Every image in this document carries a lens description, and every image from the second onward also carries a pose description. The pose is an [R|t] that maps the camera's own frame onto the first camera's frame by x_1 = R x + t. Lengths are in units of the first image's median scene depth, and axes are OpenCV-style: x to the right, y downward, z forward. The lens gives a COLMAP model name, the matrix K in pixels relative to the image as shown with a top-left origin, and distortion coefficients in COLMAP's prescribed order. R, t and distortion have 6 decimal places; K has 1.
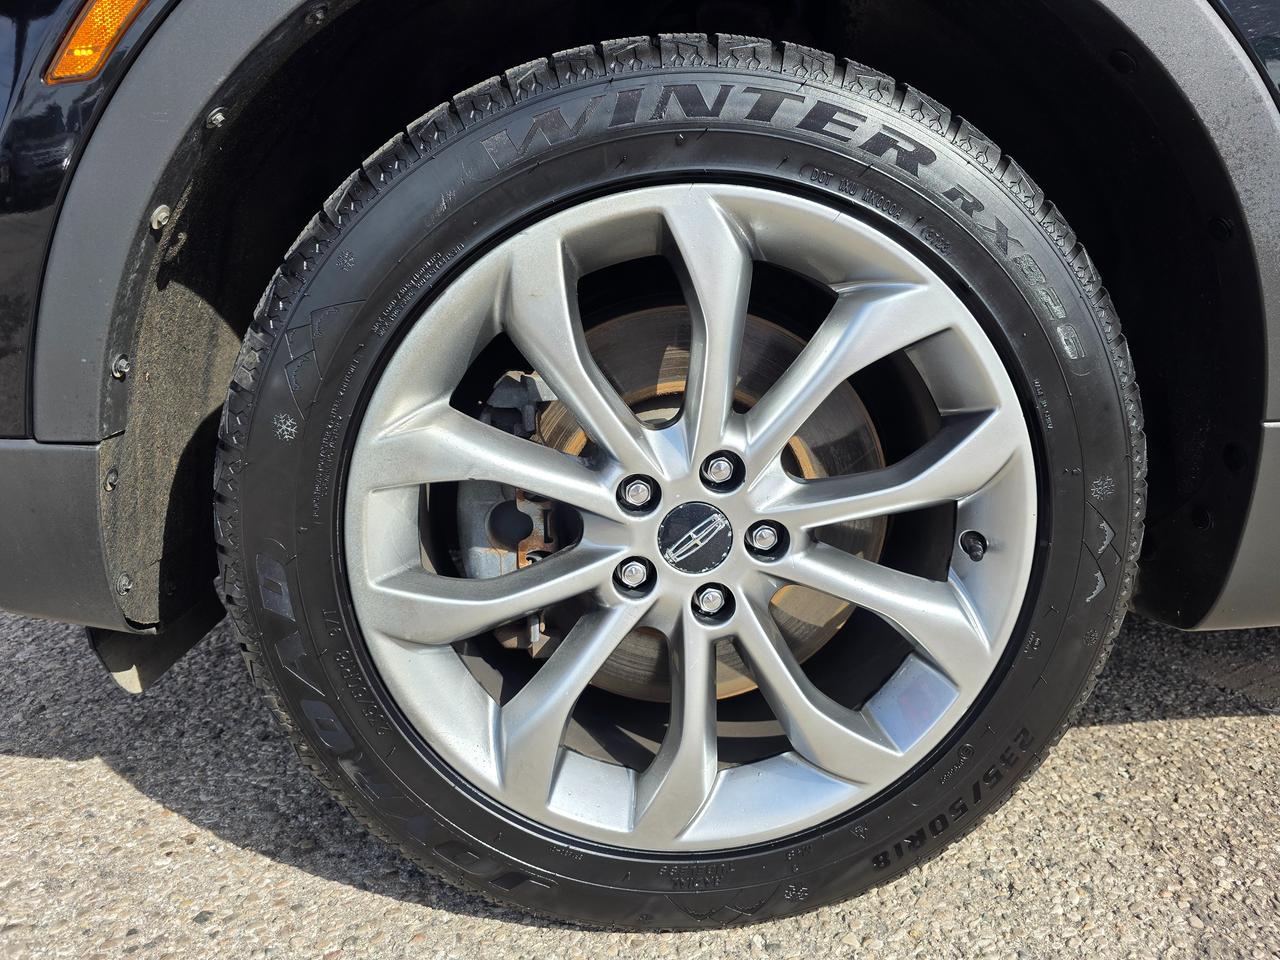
lens RADIAL K [[875.5, 0, 636.7], [0, 875.5, 481.7], [0, 0, 1]] dist [0.029565, -0.023674]
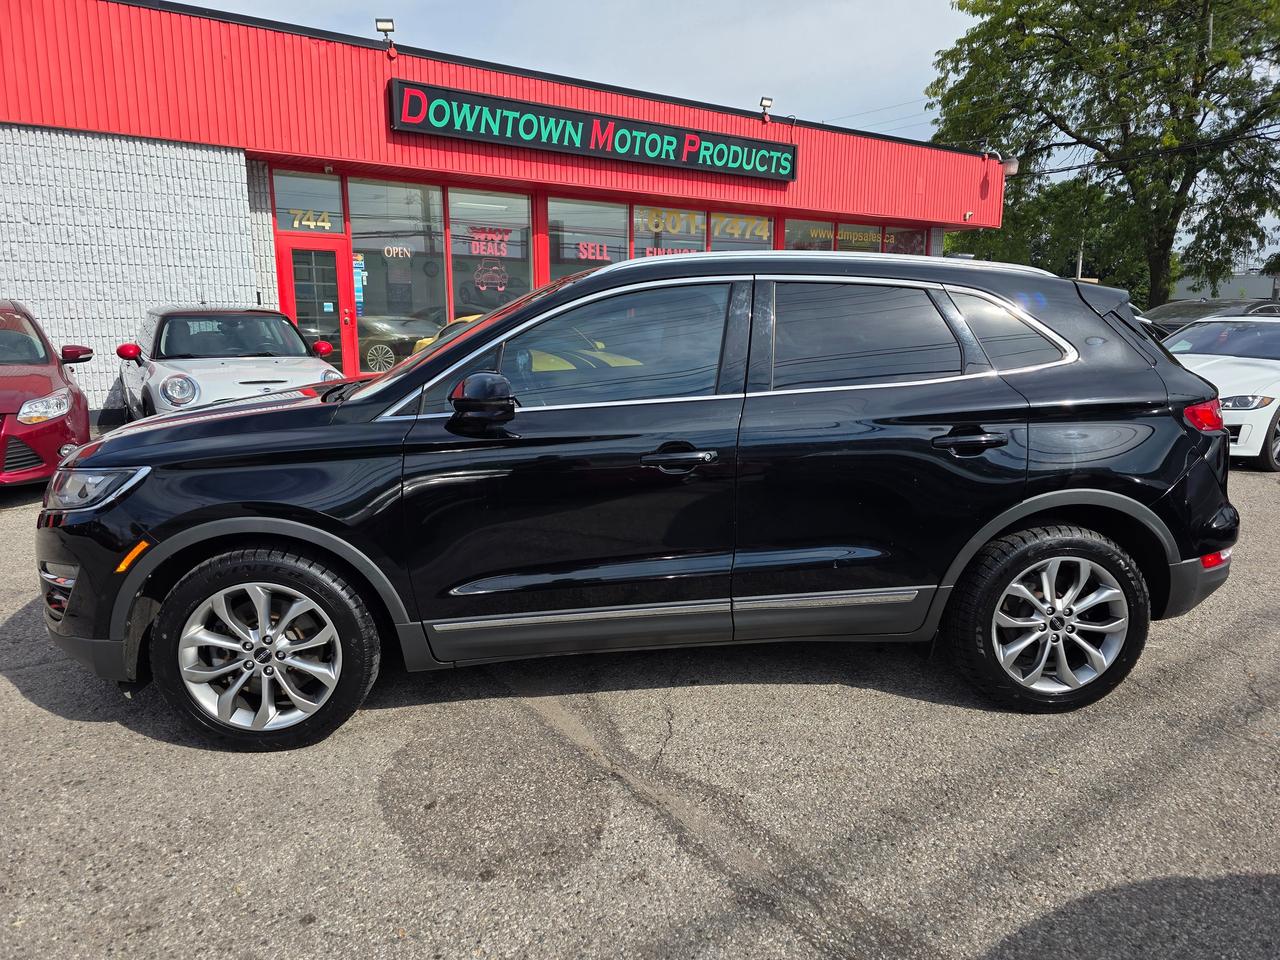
lens RADIAL K [[875.5, 0, 639.6], [0, 875.5, 471.9], [0, 0, 1]] dist [0.029565, -0.023674]
pose [[0.999196, -0.025853, 0.030627, 1.795180], [0.027472, 0.998179, -0.053700, -0.548671], [-0.029183, 0.054499, 0.998087, -3.405003]]
